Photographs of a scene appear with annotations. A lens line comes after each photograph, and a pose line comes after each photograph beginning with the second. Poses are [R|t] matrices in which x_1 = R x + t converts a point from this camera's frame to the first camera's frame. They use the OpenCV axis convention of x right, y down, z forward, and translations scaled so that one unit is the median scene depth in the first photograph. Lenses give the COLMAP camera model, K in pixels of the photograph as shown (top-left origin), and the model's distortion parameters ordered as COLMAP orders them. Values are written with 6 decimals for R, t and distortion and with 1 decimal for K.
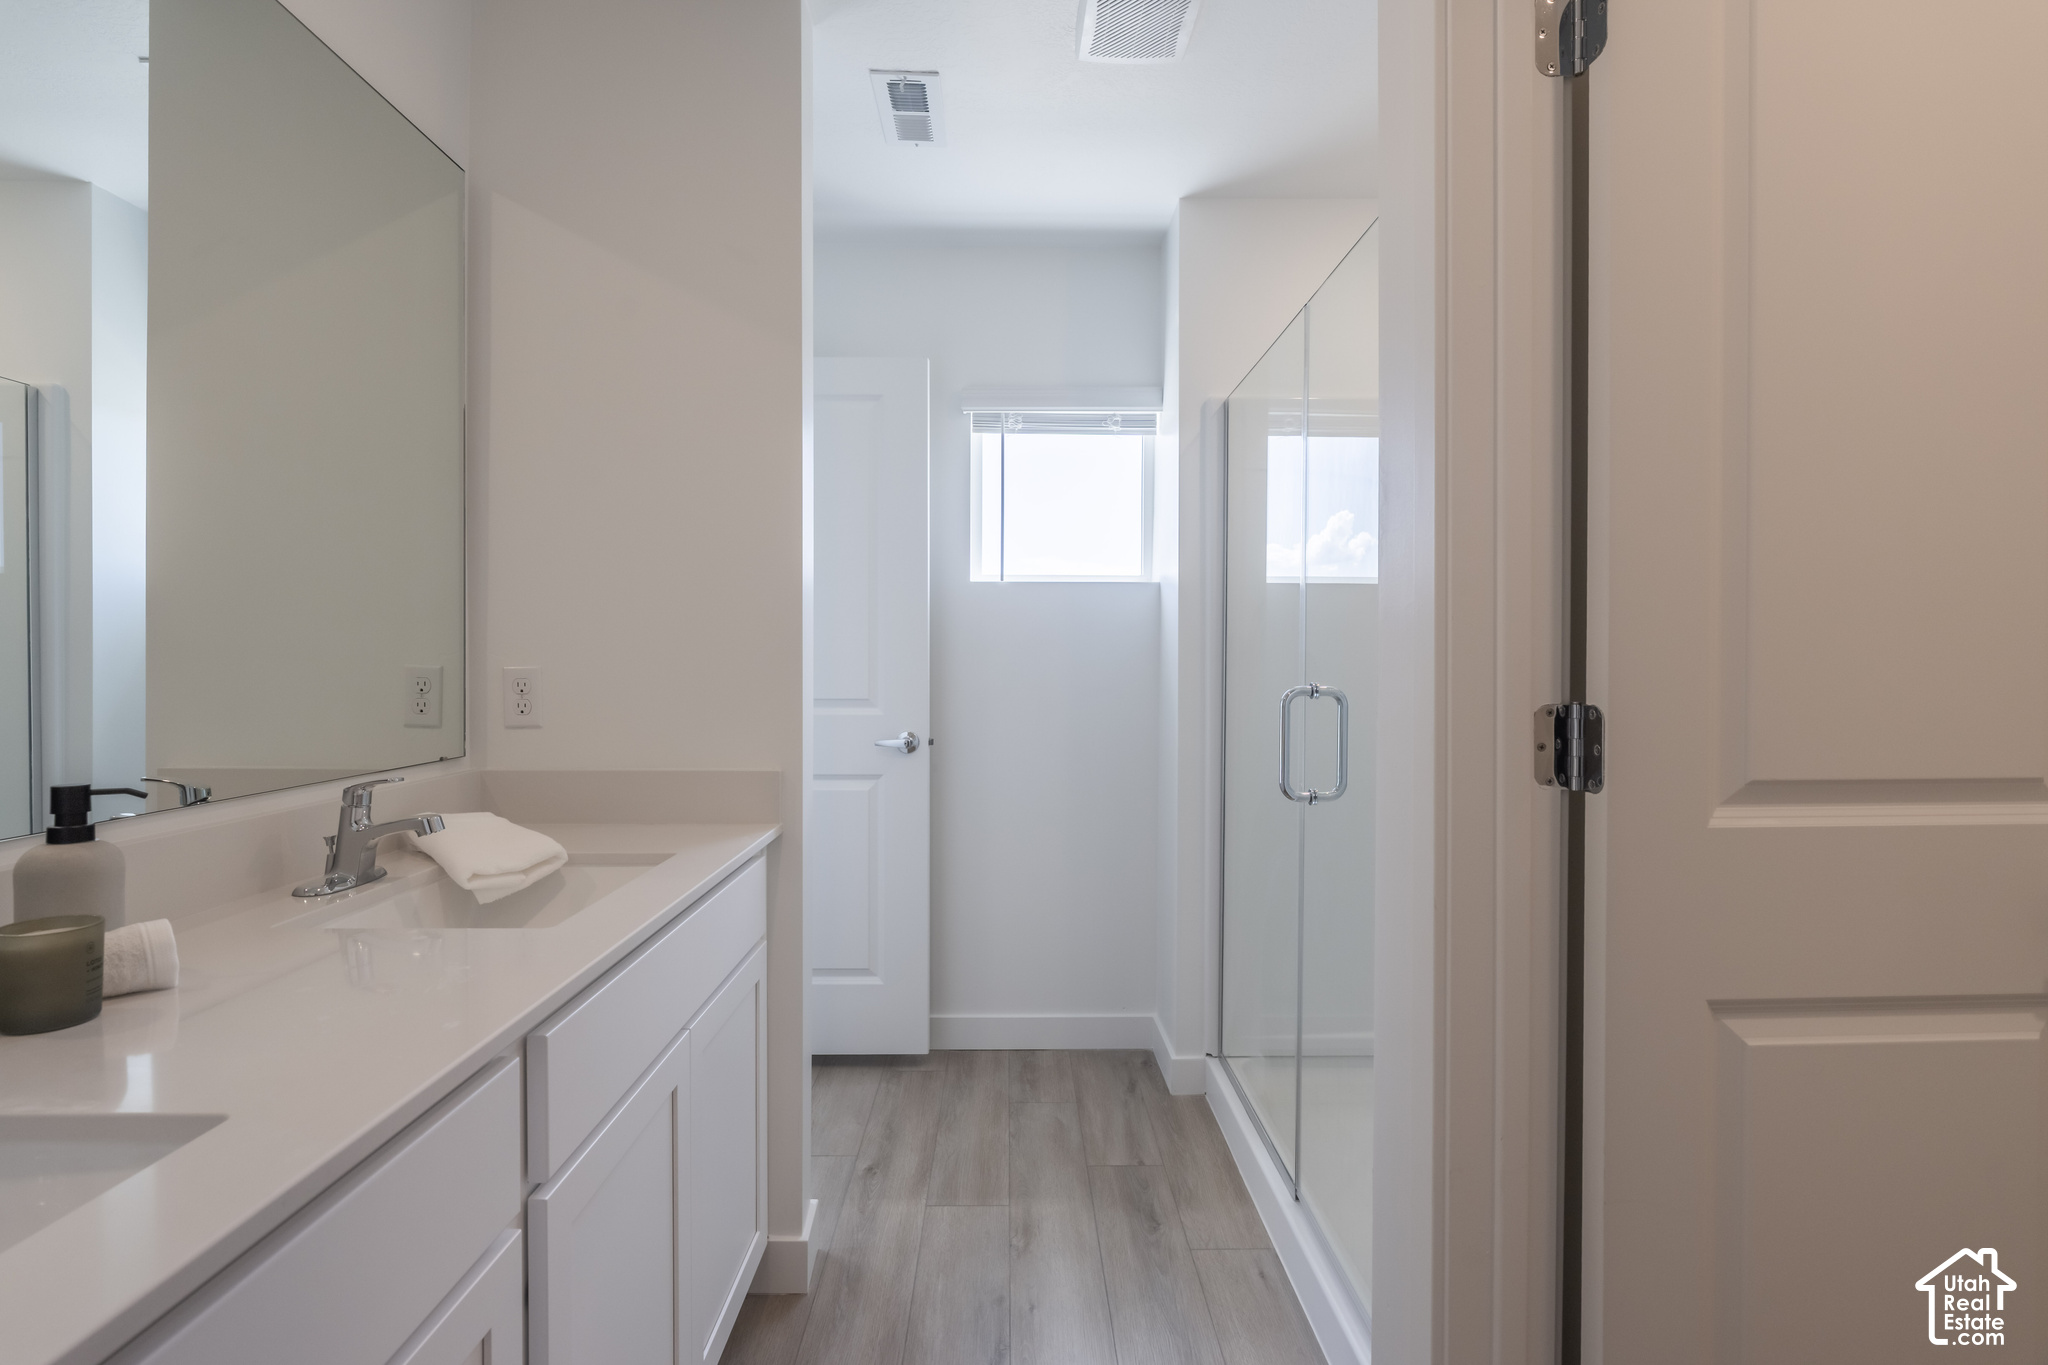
lens RADIAL K [[1004.1, 0, 1024.0], [0, 1004.1, 682.5], [0, 0, 1]] dist [-0.002221, 0.000680]
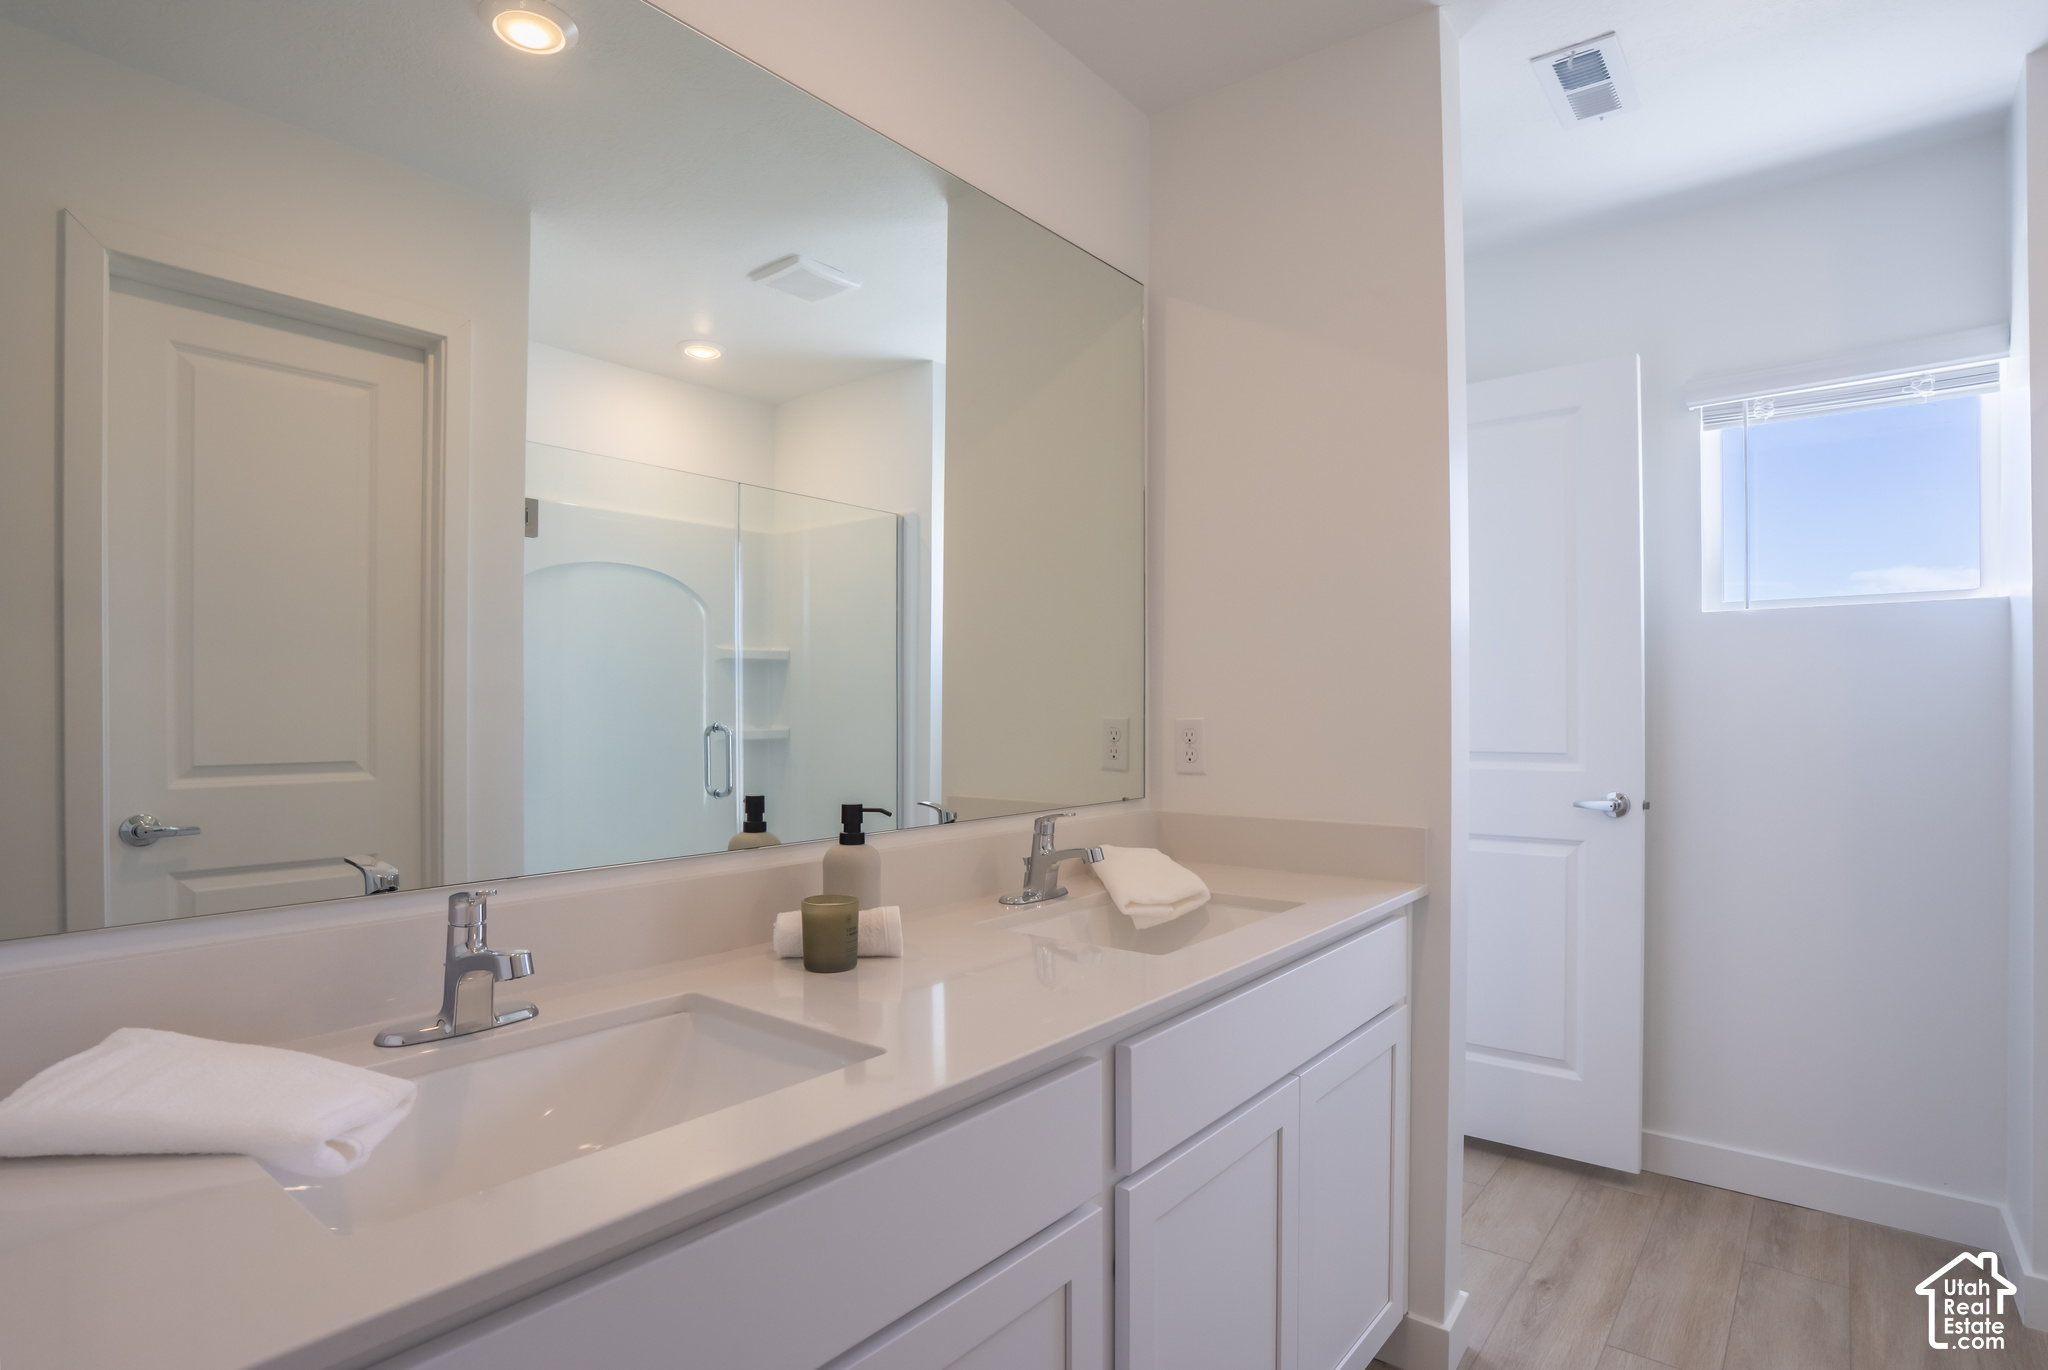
lens RADIAL K [[1116.8, 0, 1139.4], [0, 1116.8, 714.5], [0, 0, 1]] dist [-0.072208, 0.053127]
pose [[0.777288, -0.001796, -0.629143, 0.206504], [-0.006168, 0.999926, -0.010474, -0.006193], [0.629115, 0.012022, 0.777219, 0.019155]]
